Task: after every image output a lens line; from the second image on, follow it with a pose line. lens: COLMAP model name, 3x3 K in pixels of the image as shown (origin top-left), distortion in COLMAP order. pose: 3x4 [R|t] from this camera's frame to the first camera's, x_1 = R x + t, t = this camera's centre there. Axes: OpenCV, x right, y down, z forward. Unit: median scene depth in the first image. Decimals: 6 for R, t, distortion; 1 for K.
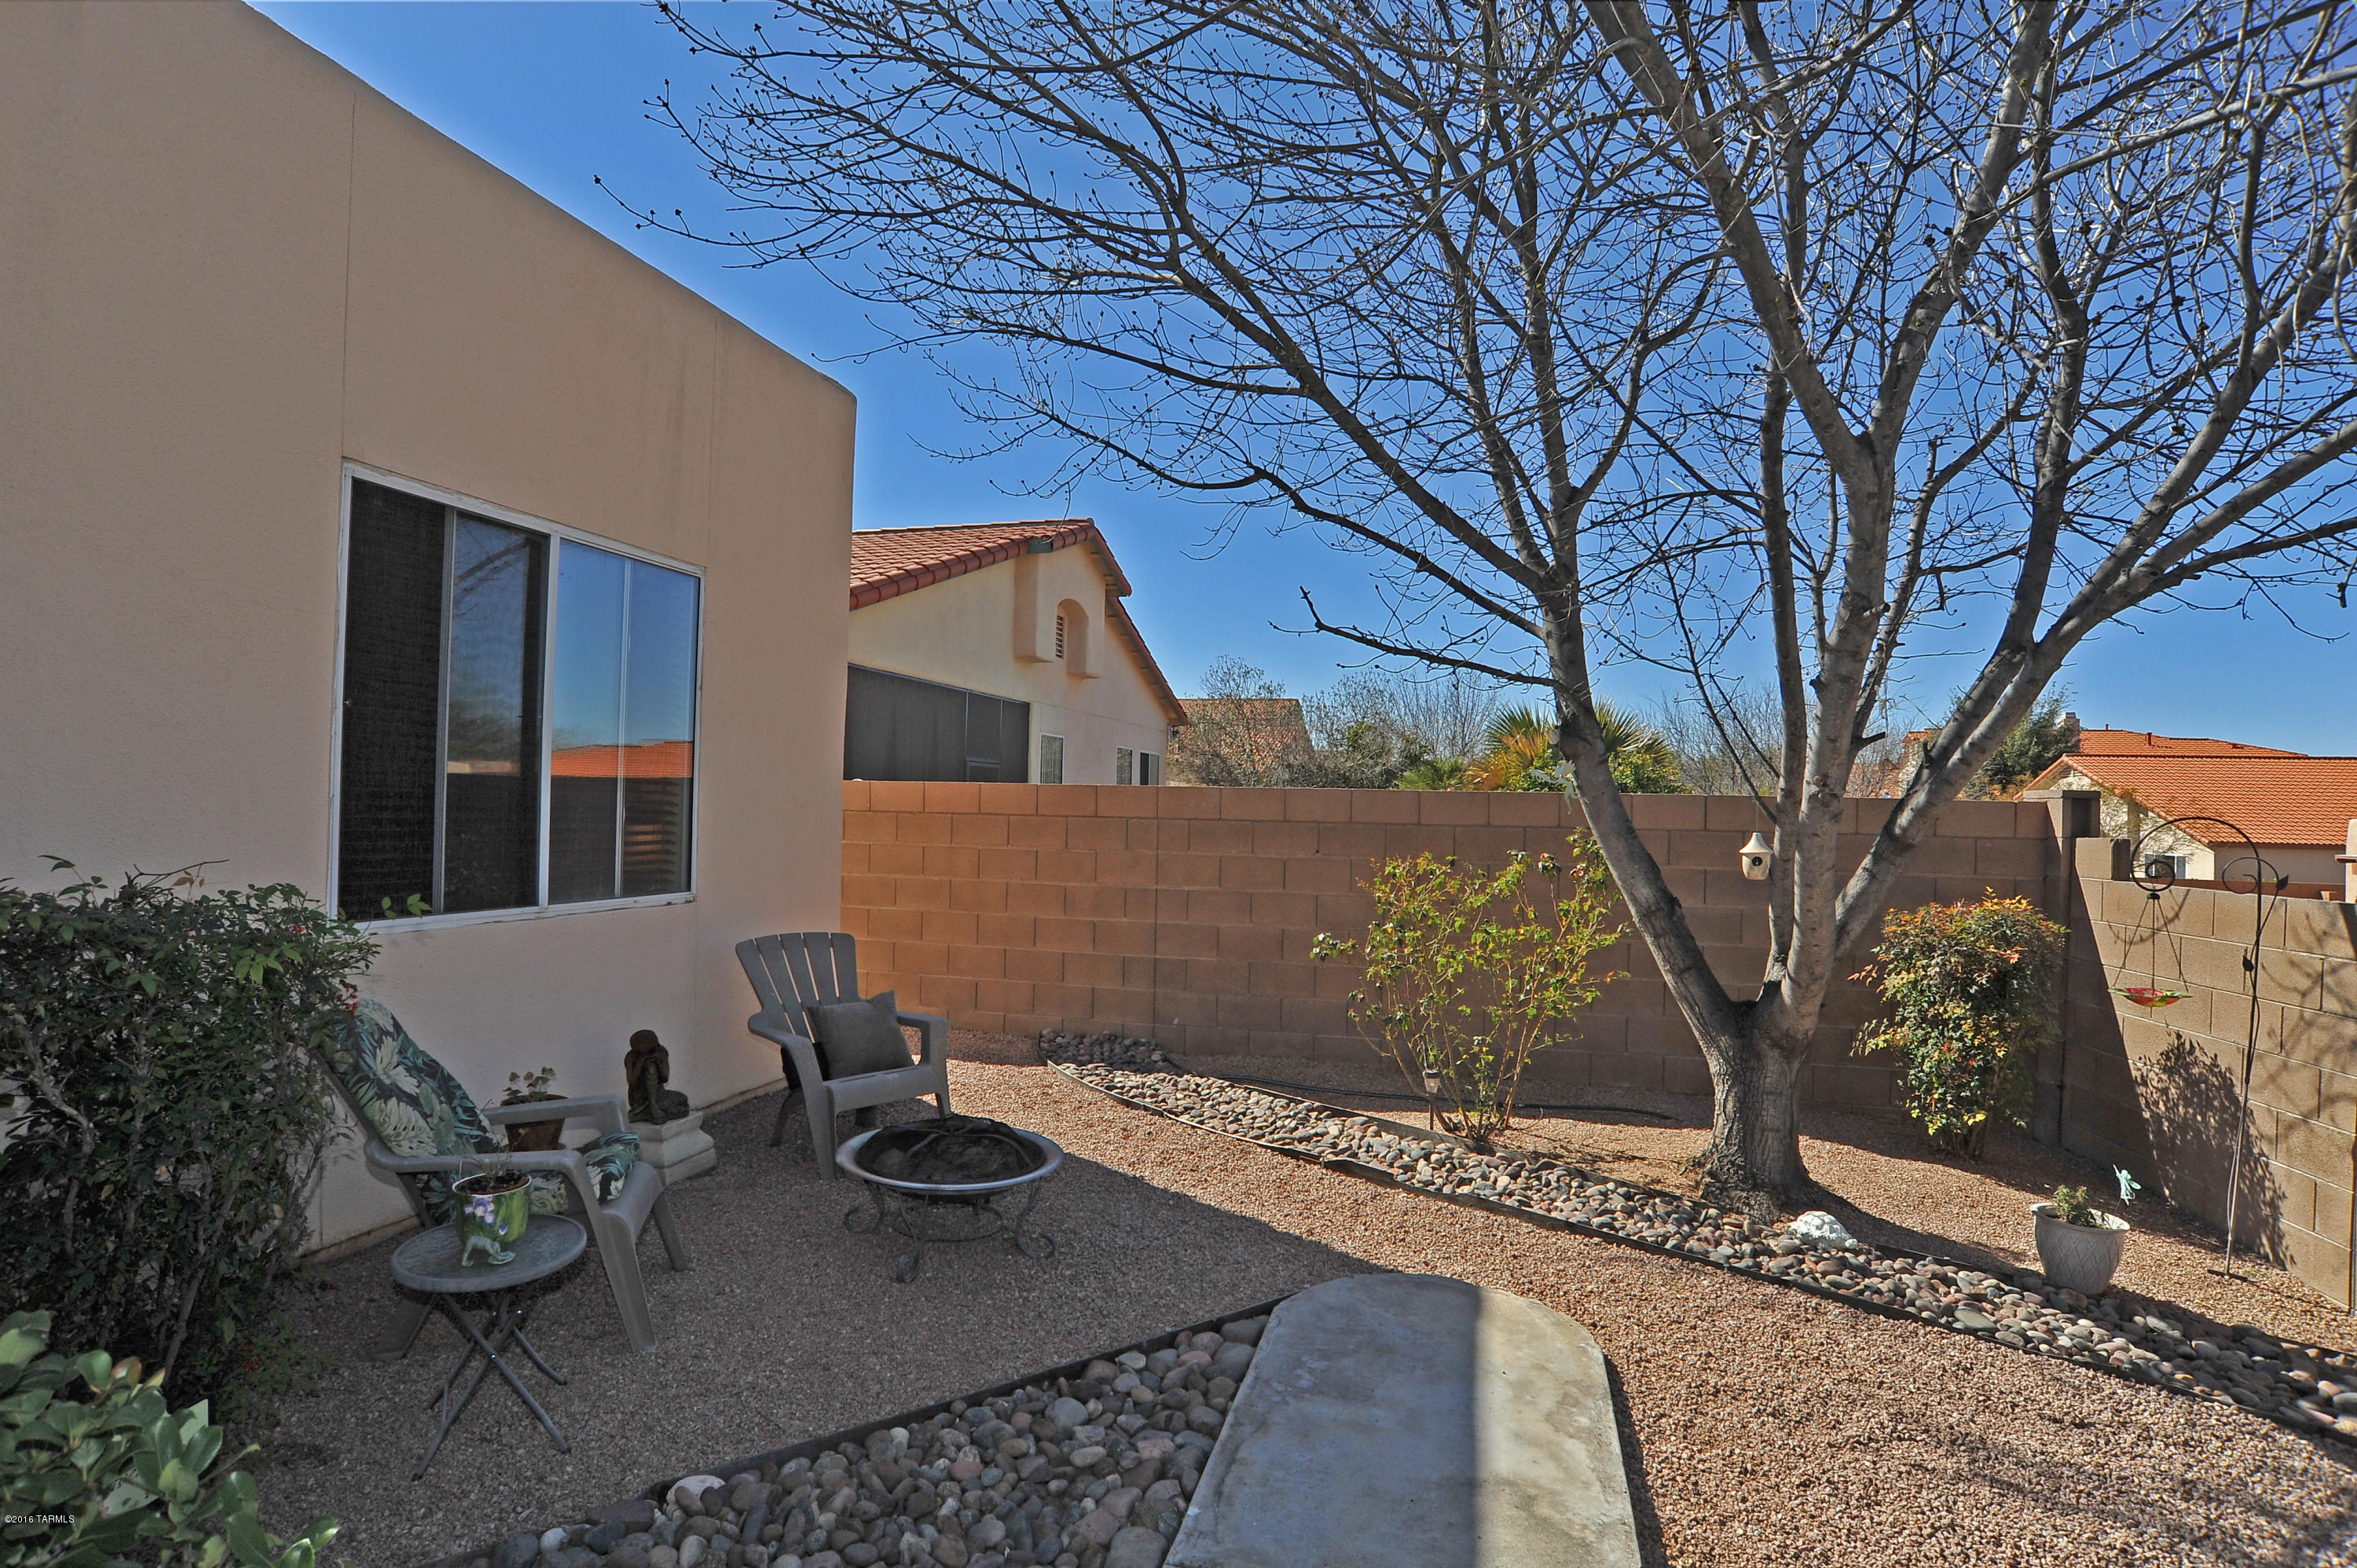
lens RADIAL K [[1198.8, 0, 1178.5], [0, 1198.8, 784.0], [0, 0, 1]] dist [-0.104840, 0.051640]
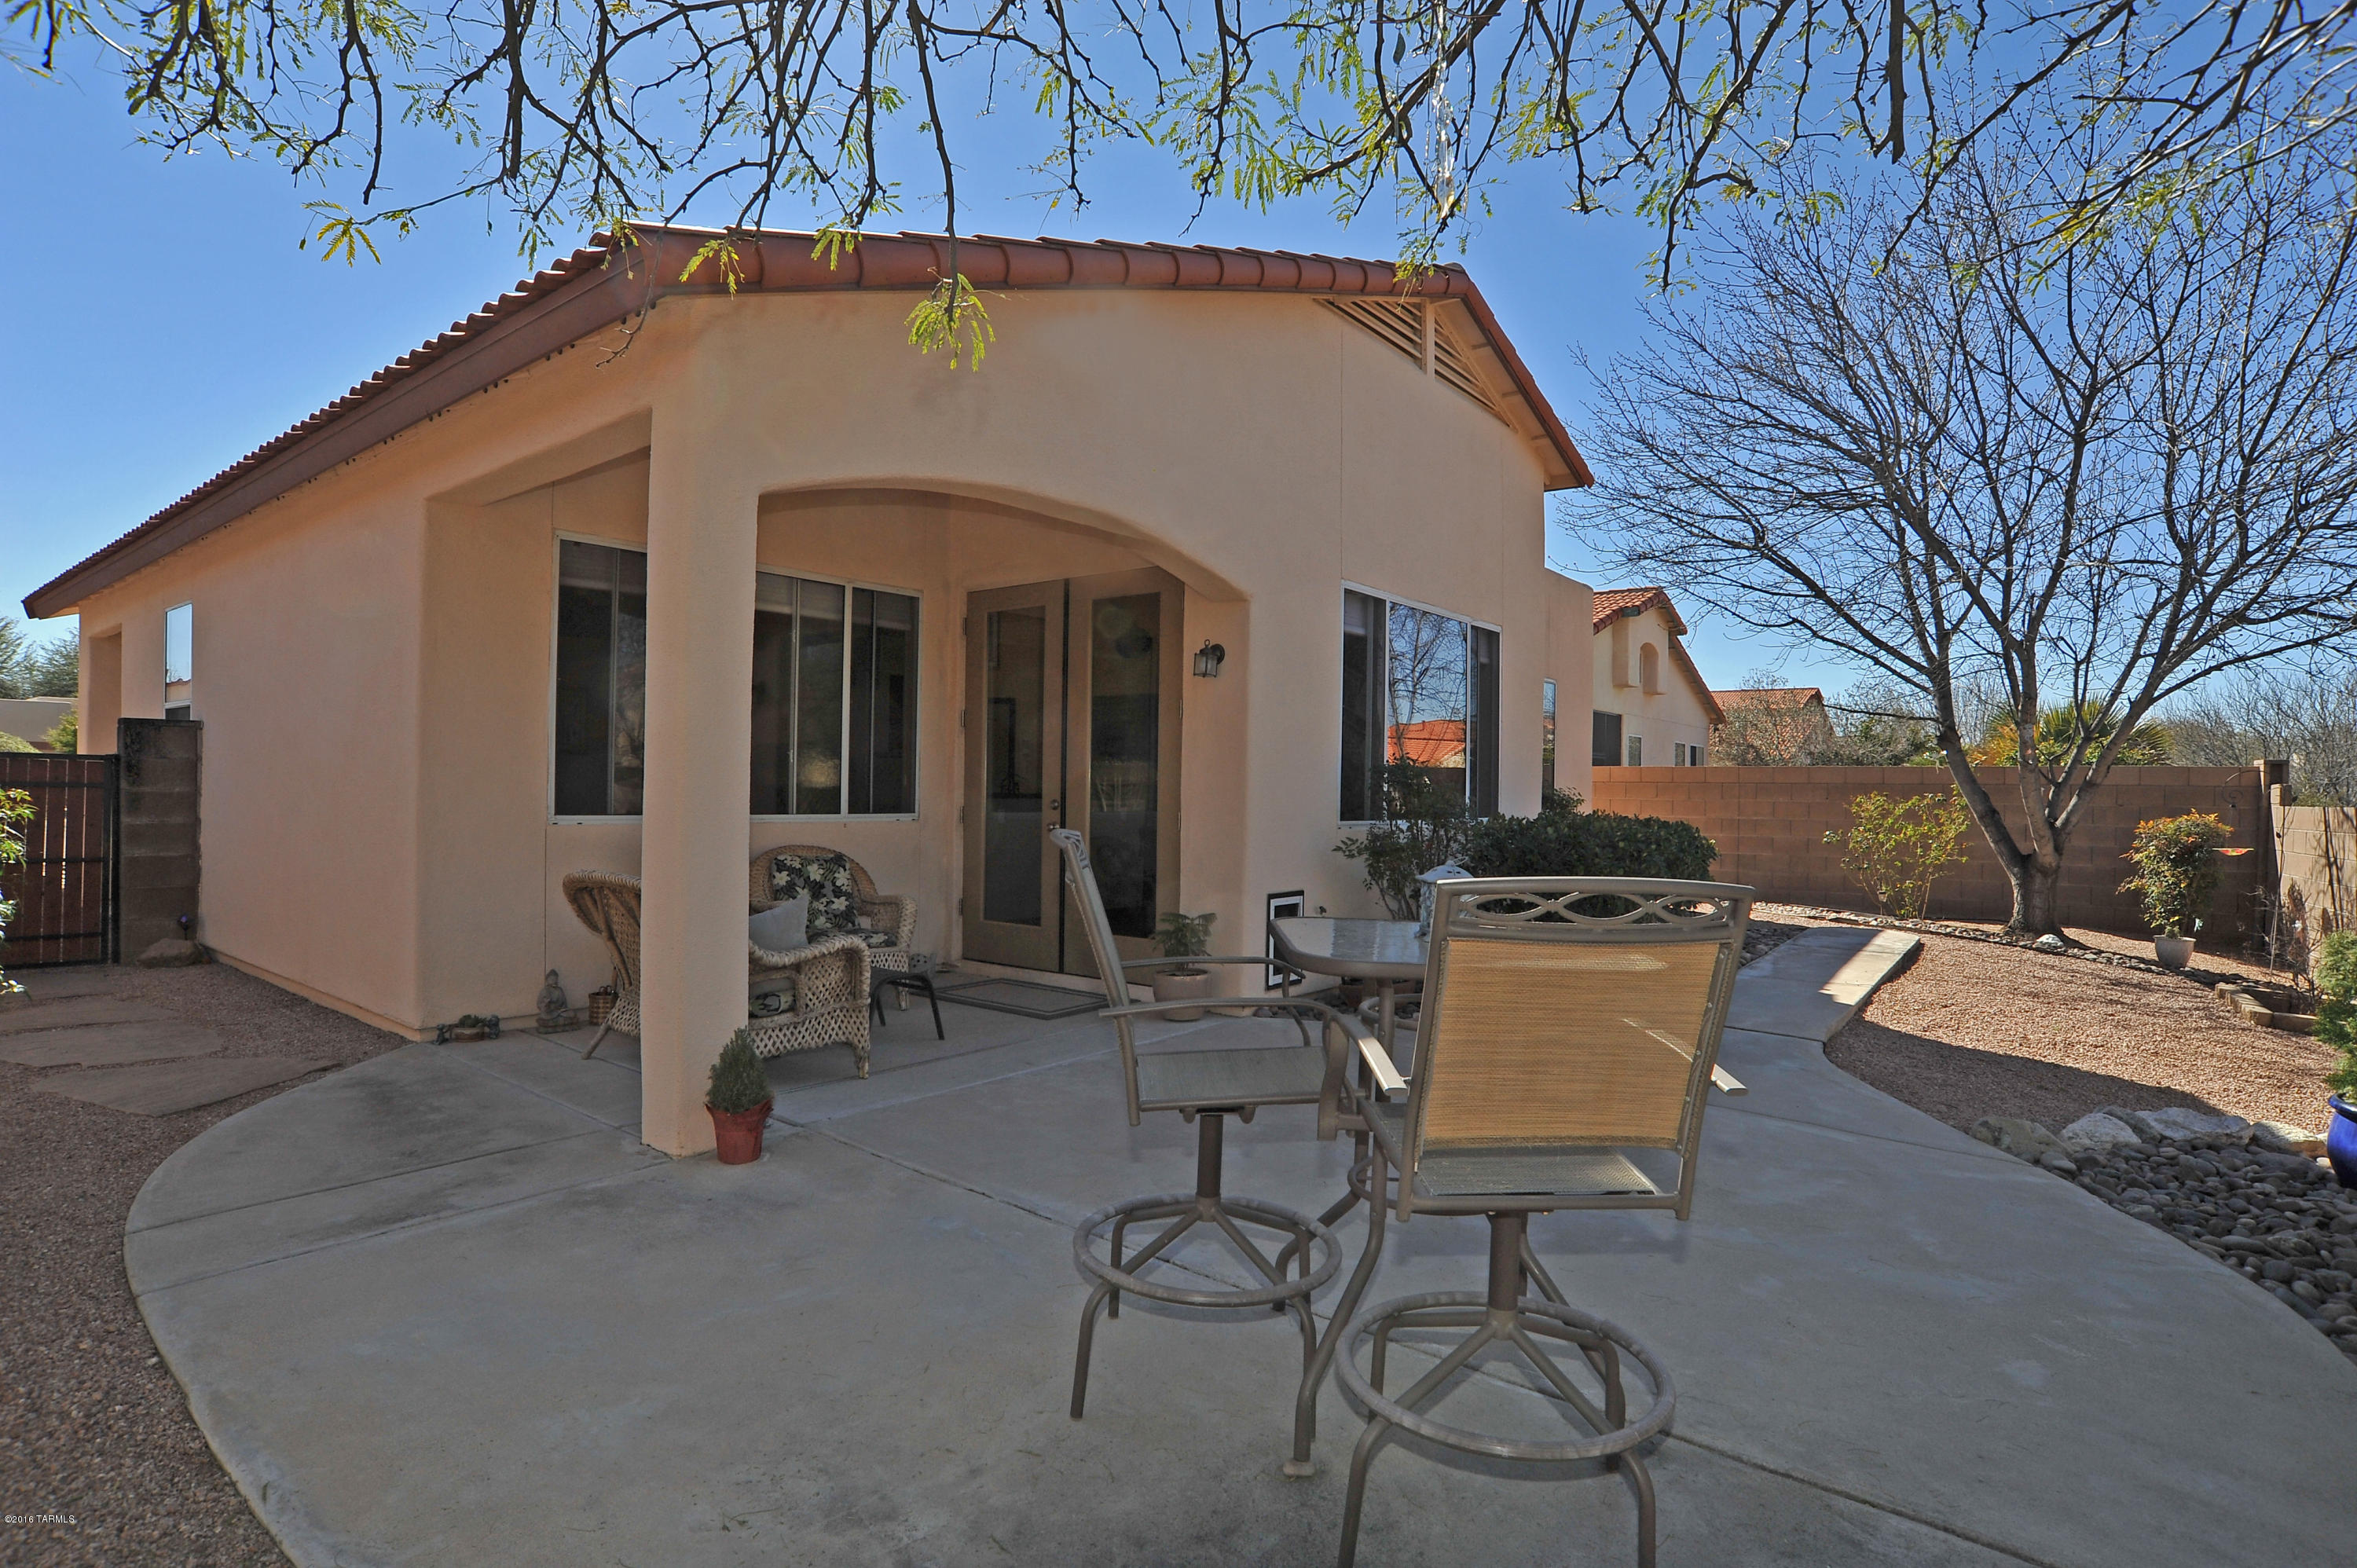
lens RADIAL K [[1198.8, 0, 1178.5], [0, 1198.8, 784.0], [0, 0, 1]] dist [-0.104840, 0.051640]
pose [[0.919569, -0.011619, -0.392756, -0.116185], [0.014092, 0.999895, 0.003415, 0.011687], [0.392675, -0.008675, 0.919637, -1.233926]]
